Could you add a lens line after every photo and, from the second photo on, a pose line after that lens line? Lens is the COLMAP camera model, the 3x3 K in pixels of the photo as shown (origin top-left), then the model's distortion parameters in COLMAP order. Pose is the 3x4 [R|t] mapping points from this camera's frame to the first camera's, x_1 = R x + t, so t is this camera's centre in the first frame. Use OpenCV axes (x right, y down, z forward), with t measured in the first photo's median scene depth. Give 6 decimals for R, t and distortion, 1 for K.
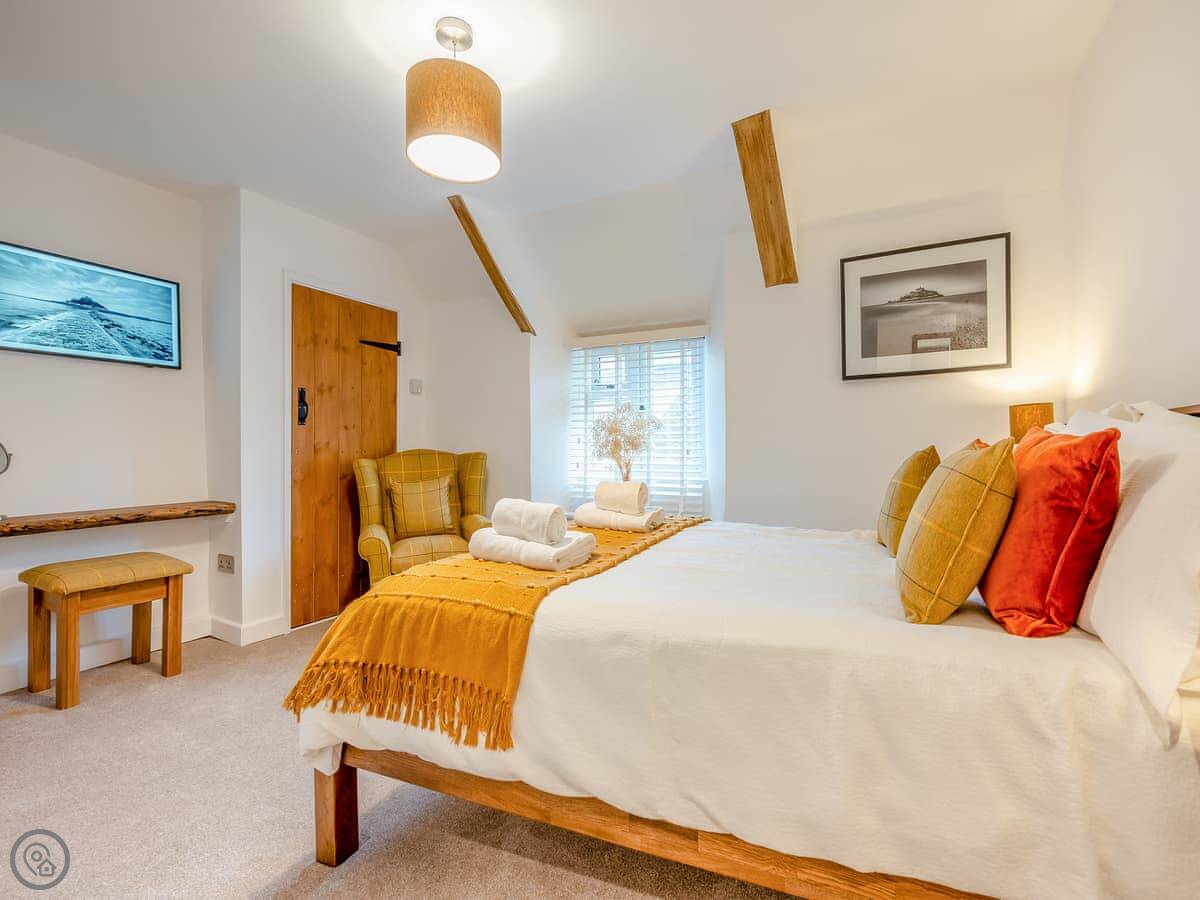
lens RADIAL K [[562.6, 0, 592.2], [0, 562.6, 447.4], [0, 0, 1]] dist [-0.005036, -0.000949]
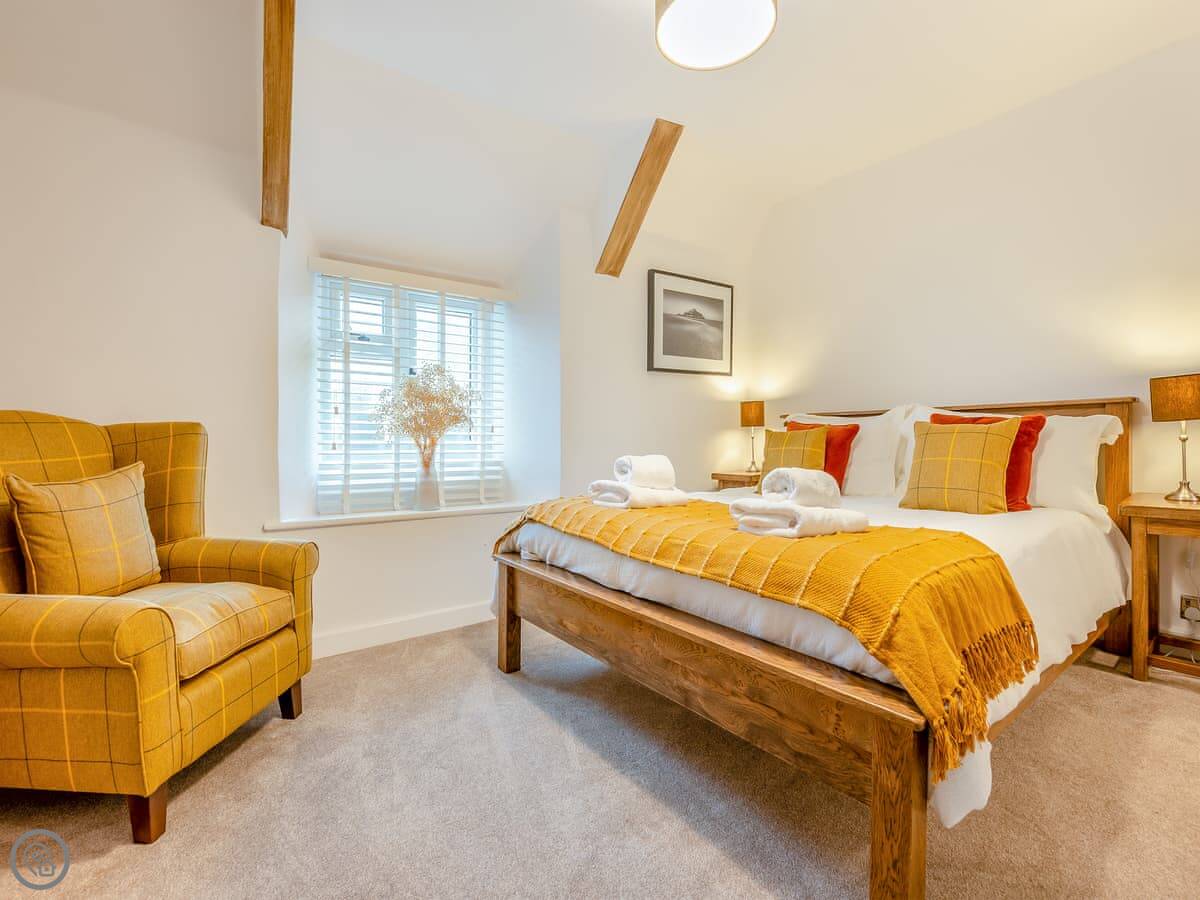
lens RADIAL K [[587.0, 0, 597.9], [0, 587.0, 443.4], [0, 0, 1]] dist [-0.000104, -0.000151]
pose [[0.445751, 0.002266, 0.895154, -0.744364], [-0.011467, 0.999929, 0.003179, 0.032704], [-0.895083, -0.011682, 0.445746, 0.565672]]
